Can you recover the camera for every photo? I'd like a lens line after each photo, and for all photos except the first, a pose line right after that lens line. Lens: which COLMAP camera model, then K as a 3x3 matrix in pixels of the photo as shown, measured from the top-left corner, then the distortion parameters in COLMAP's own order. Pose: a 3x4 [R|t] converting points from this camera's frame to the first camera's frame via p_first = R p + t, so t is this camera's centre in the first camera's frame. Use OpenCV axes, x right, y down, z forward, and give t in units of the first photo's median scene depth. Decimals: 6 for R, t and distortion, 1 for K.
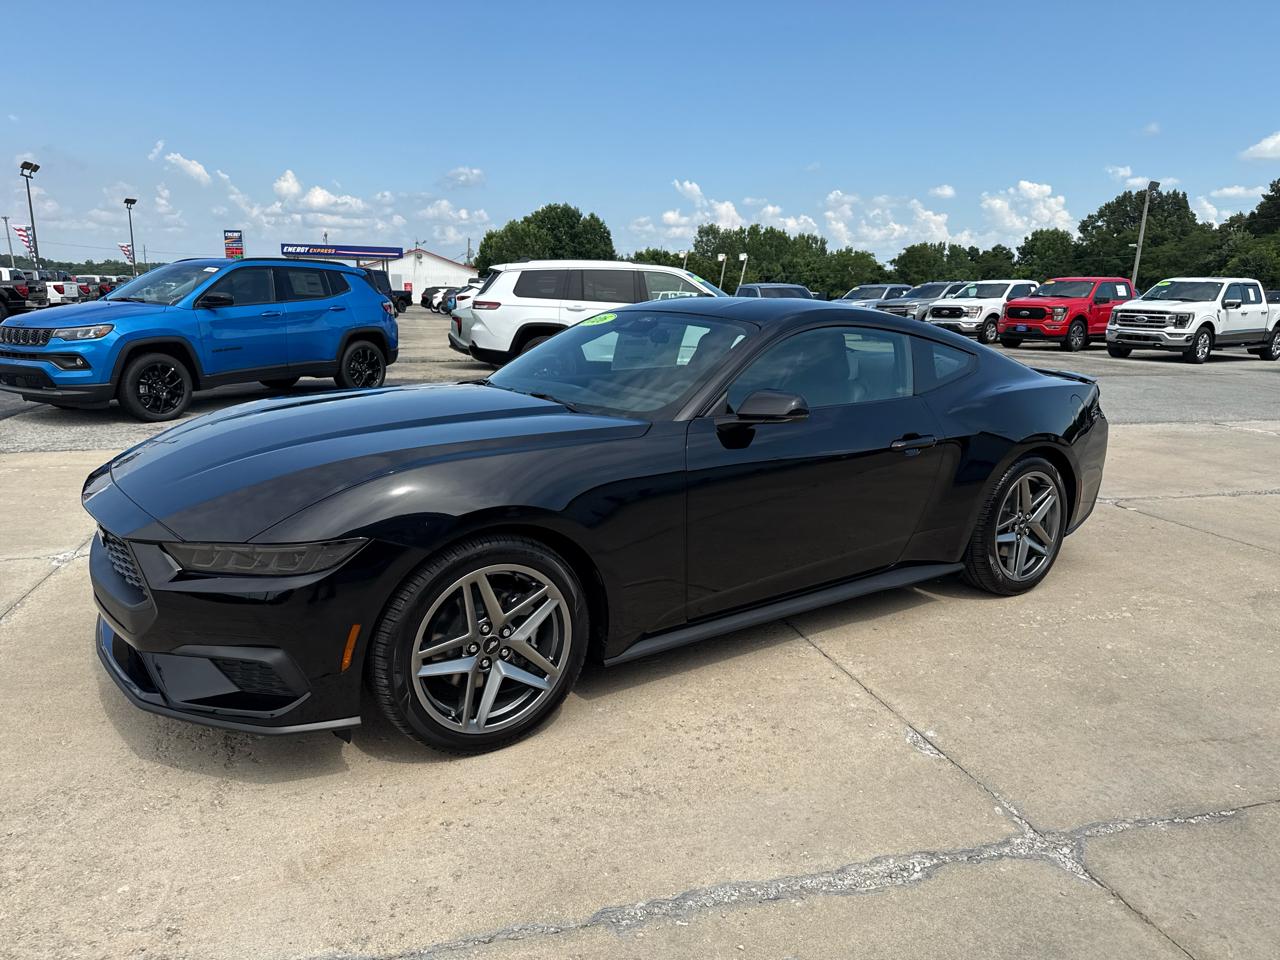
lens RADIAL K [[903.6, 0, 648.3], [0, 903.6, 481.0], [0, 0, 1]] dist [0.052699, -0.075160]
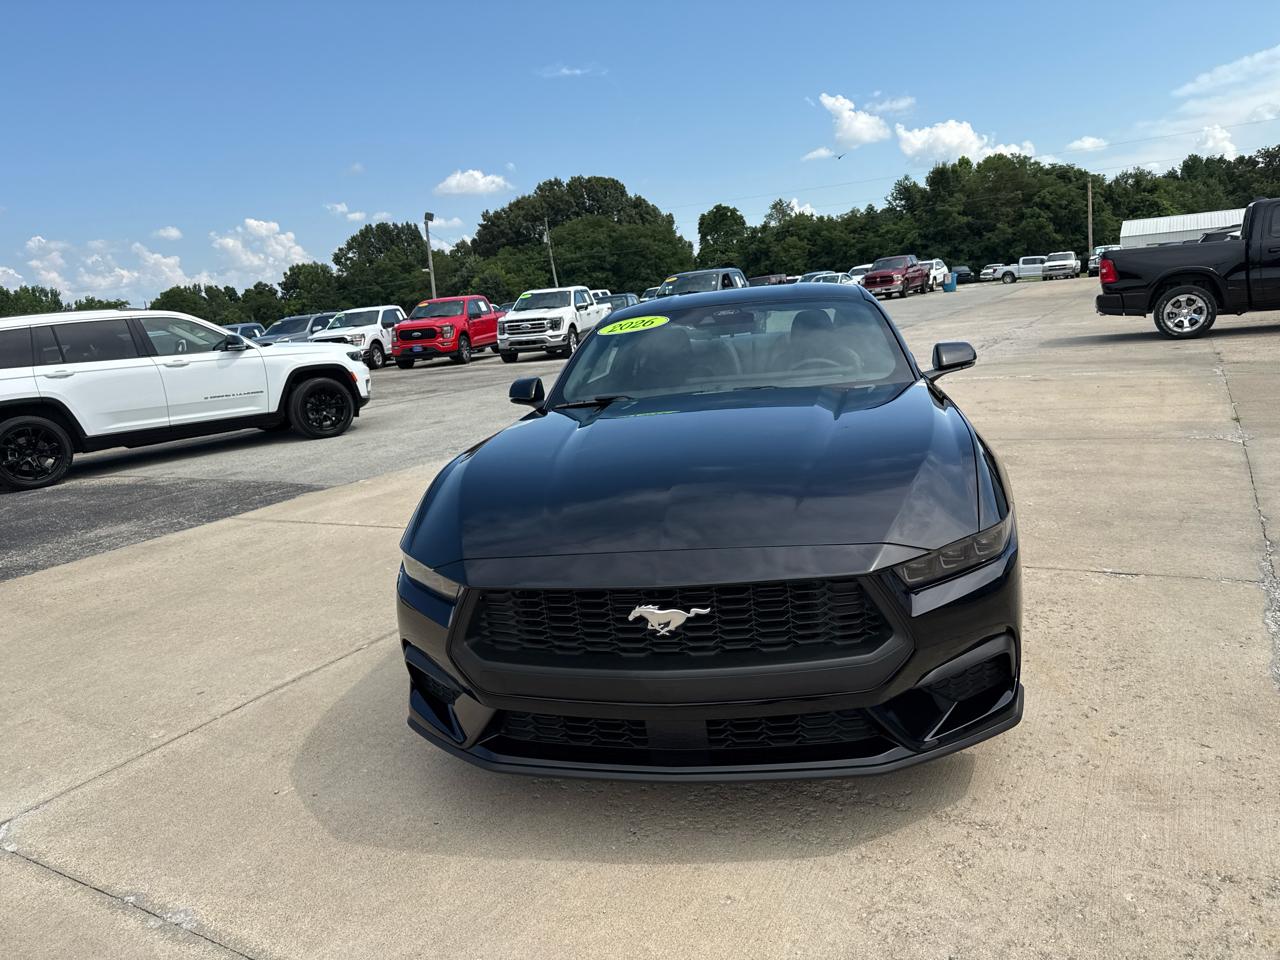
lens RADIAL K [[910.5, 0, 647.7], [0, 910.5, 477.6], [0, 0, 1]] dist [0.063219, -0.096547]
pose [[0.719172, -0.217503, 0.659912, -0.153034], [0.245971, 0.967936, 0.050968, -0.014035], [-0.649839, 0.125664, 0.749612, 0.059675]]
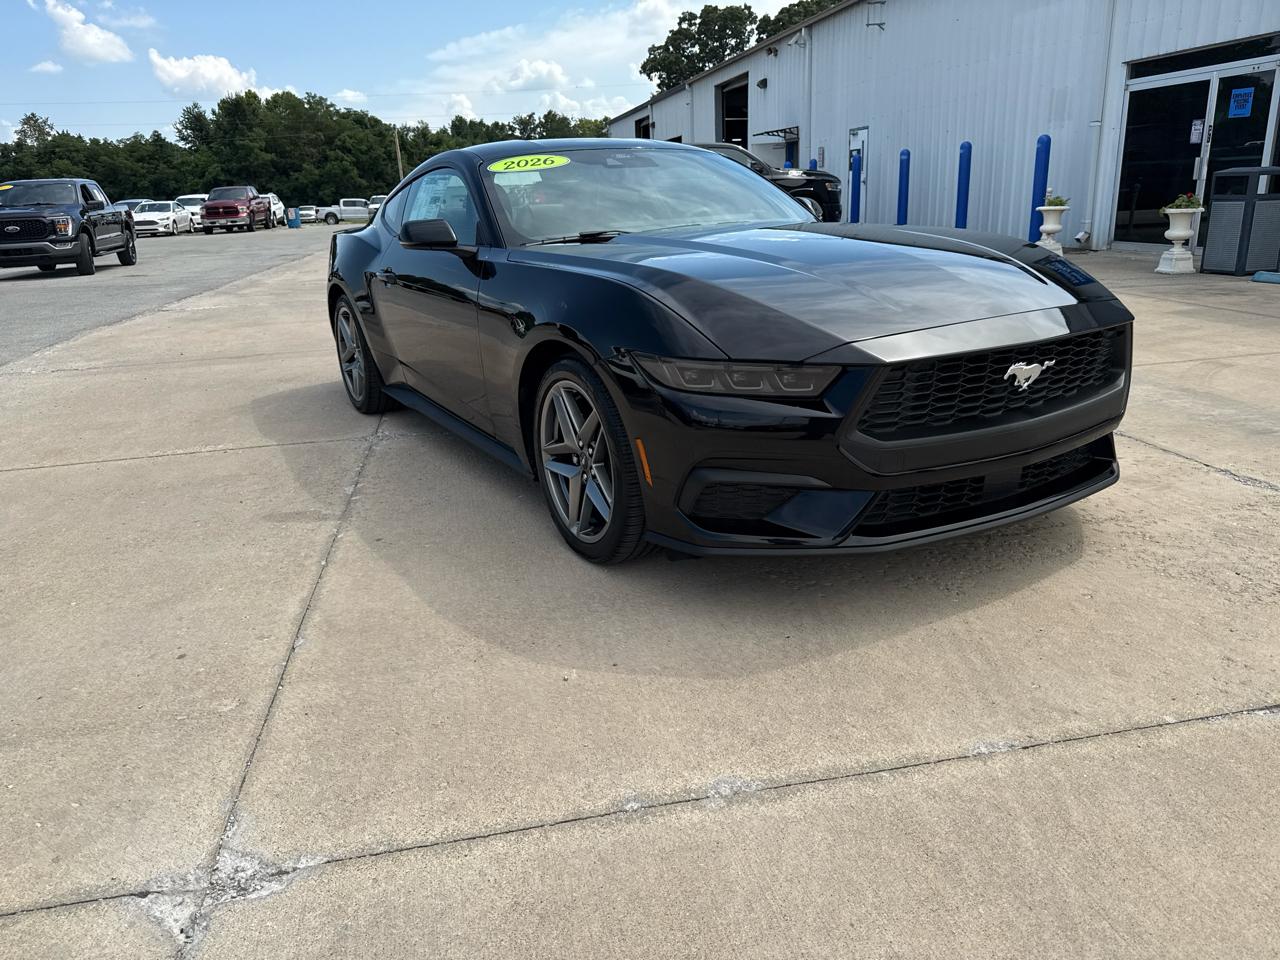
lens RADIAL K [[905.4, 0, 641.3], [0, 905.4, 482.2], [0, 0, 1]] dist [0.023644, -0.033972]
pose [[0.093087, -0.324451, 0.941311, -0.206052], [0.249639, 0.922823, 0.293391, -0.026579], [-0.963854, 0.207677, 0.166899, 0.171553]]
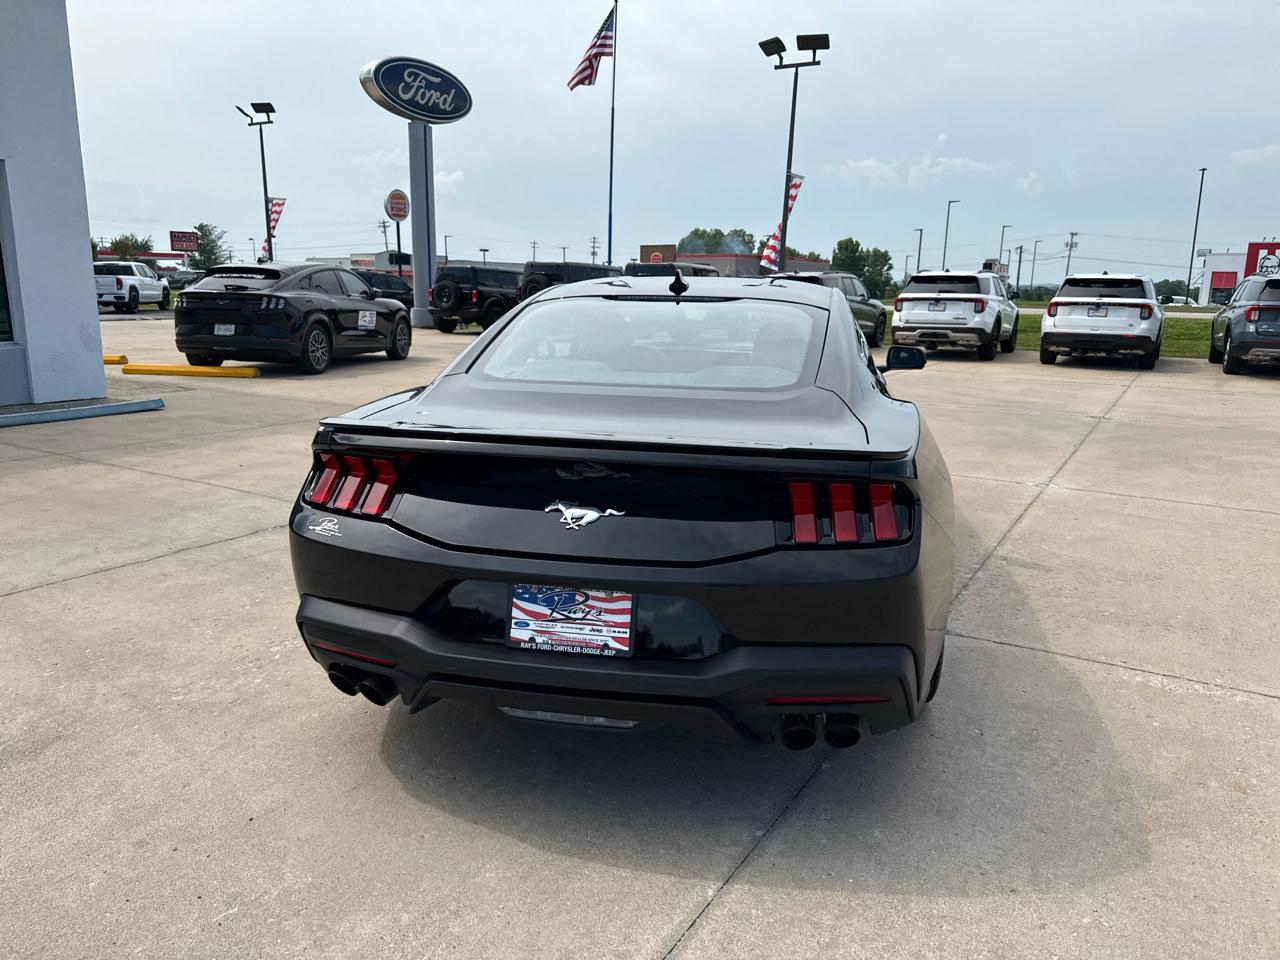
lens RADIAL K [[892.8, 0, 638.8], [0, 892.8, 483.5], [0, 0, 1]] dist [0.119535, -0.228589]
pose [[-0.736766, 0.118044, -0.665764, 0.160882], [-0.165484, 0.923216, 0.346825, -0.066056], [0.655585, 0.365702, -0.660659, 0.340722]]
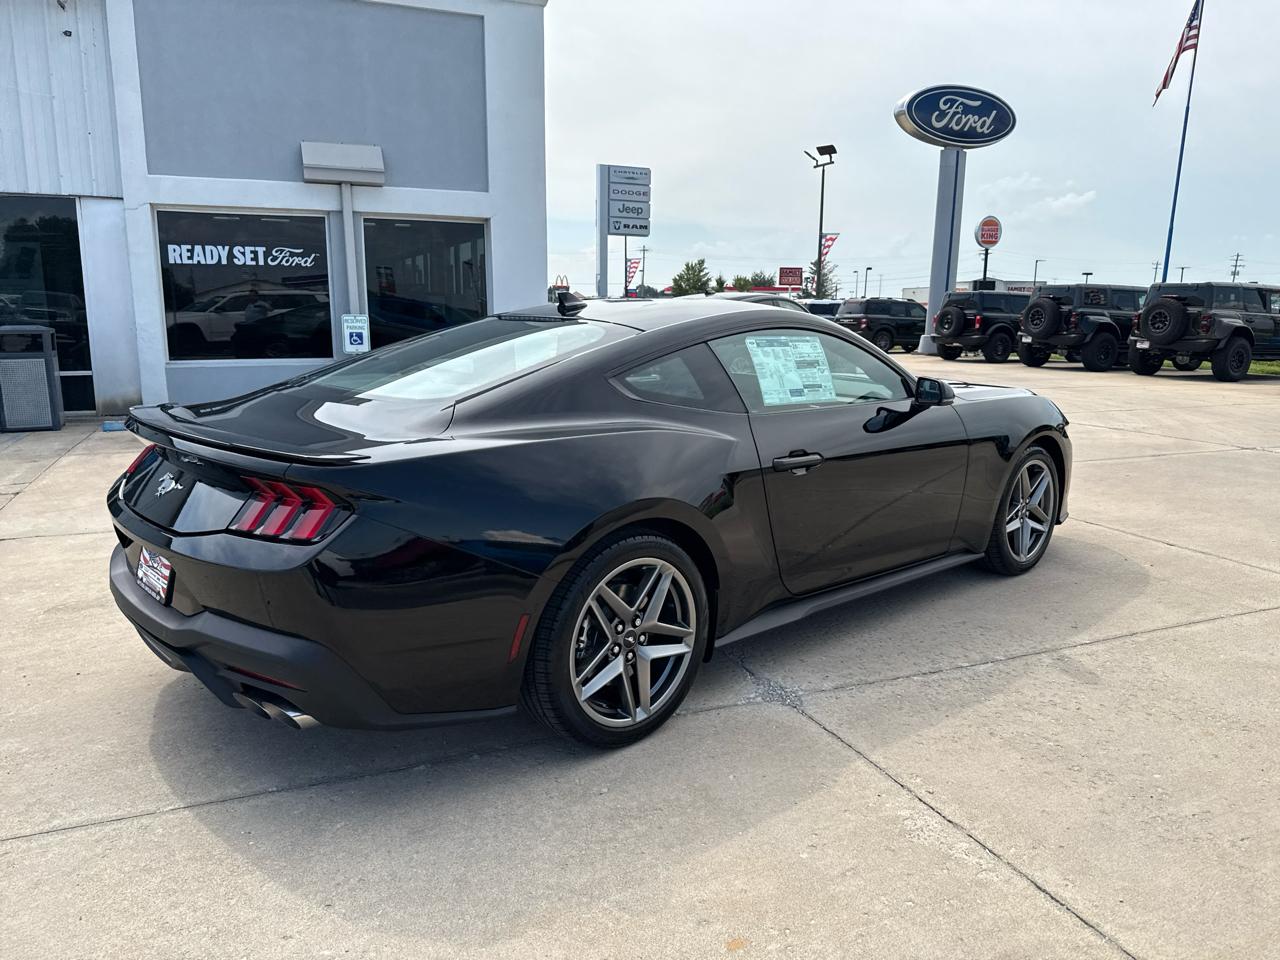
lens RADIAL K [[894.2, 0, 642.6], [0, 894.2, 483.9], [0, 0, 1]] dist [0.043989, -0.061849]
pose [[-0.993300, -0.003374, -0.115515, 0.045420], [-0.048332, 0.920084, 0.388729, -0.079654], [0.104972, 0.391707, -0.914082, 0.394712]]
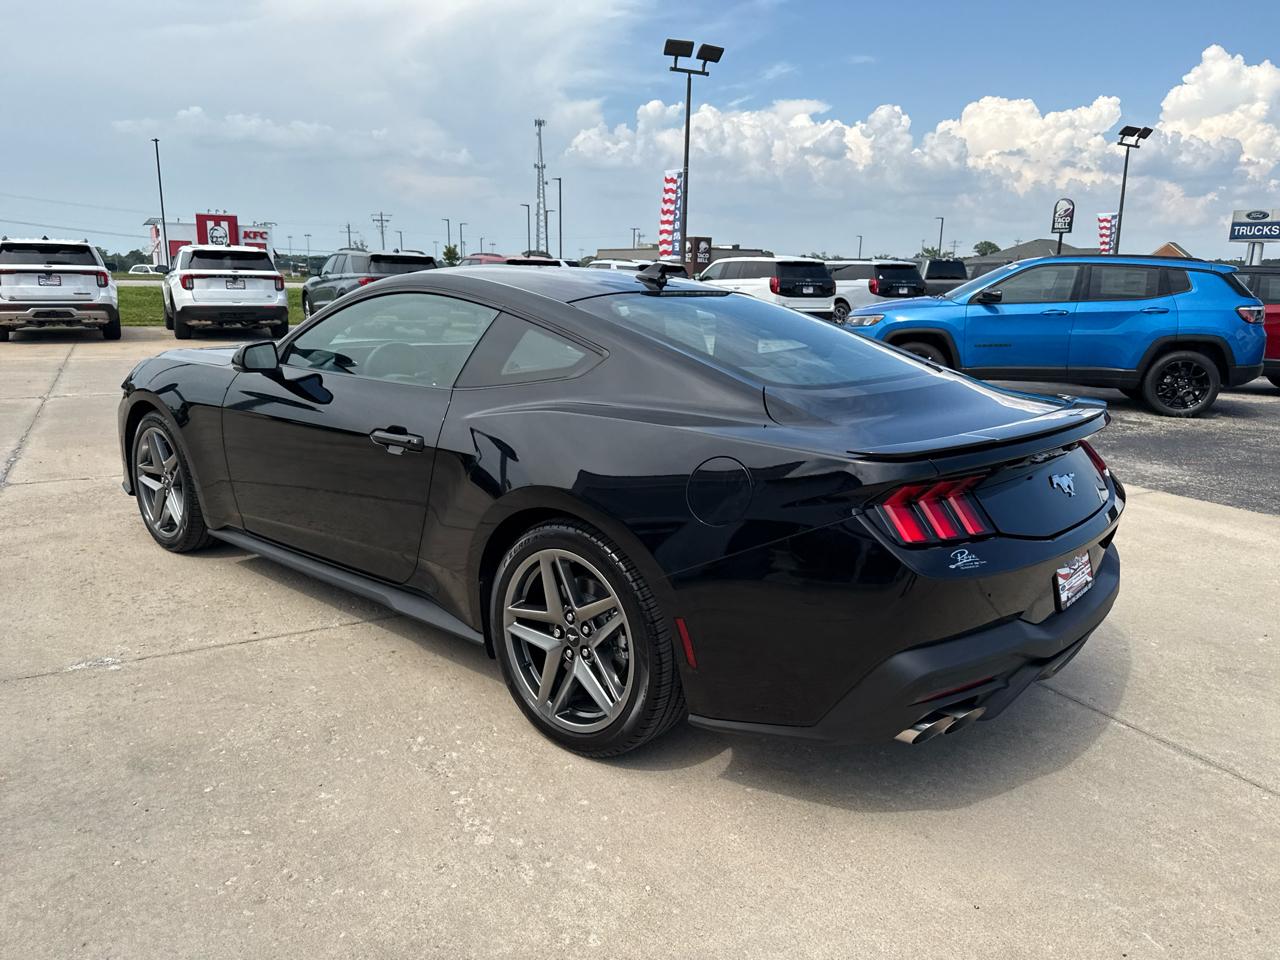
lens RADIAL K [[903.6, 0, 648.3], [0, 903.6, 481.0], [0, 0, 1]] dist [0.052699, -0.075160]
pose [[0.233165, 0.205745, -0.950423, 0.202680], [-0.220115, 0.963161, 0.154502, -0.033100], [0.947198, 0.173178, 0.269863, 0.182399]]
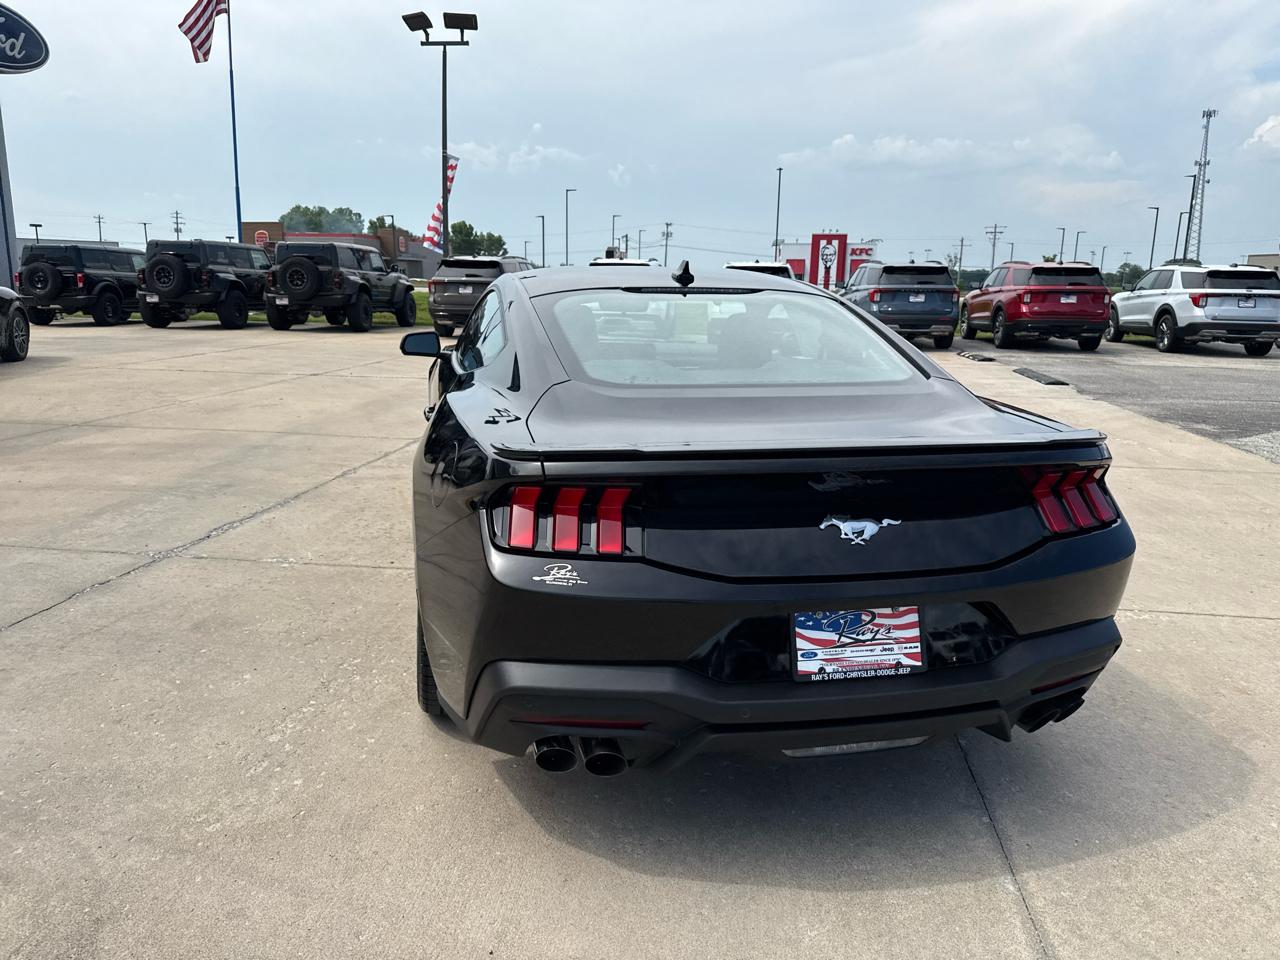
lens RADIAL K [[905.4, 0, 641.3], [0, 905.4, 482.2], [0, 0, 1]] dist [0.023644, -0.033972]
pose [[-0.403144, 0.181711, -0.896915, 0.192563], [-0.210135, 0.935519, 0.283983, -0.053058], [0.890684, 0.302960, -0.338966, 0.280379]]
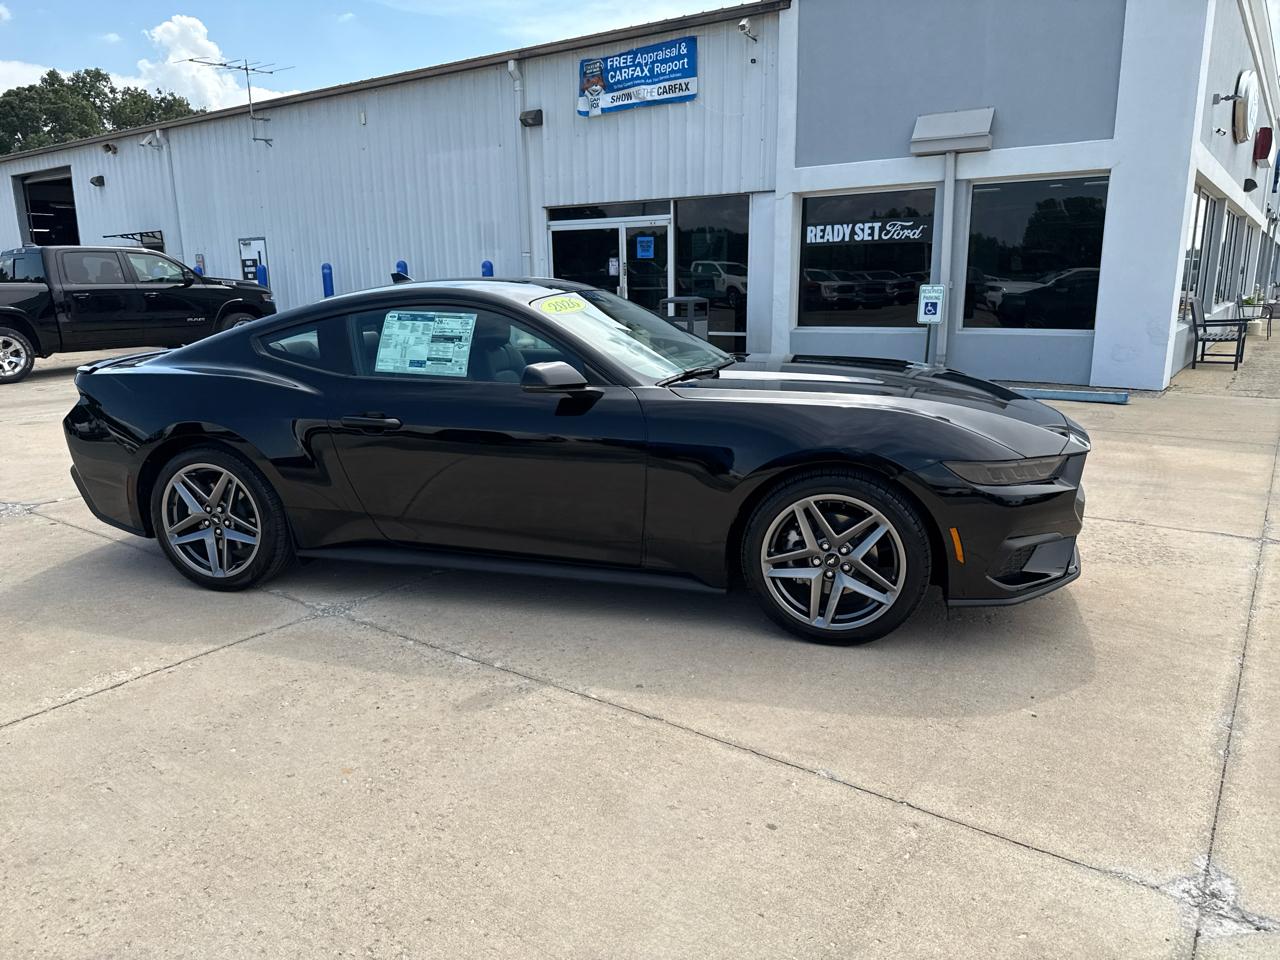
lens RADIAL K [[890.6, 0, 650.1], [0, 890.6, 492.4], [0, 0, 1]] dist [0.043349, -0.065046]
pose [[-0.618235, -0.195038, 0.761410, -0.175085], [0.164011, 0.915387, 0.367650, -0.067532], [-0.768691, 0.352173, -0.533936, 0.310340]]
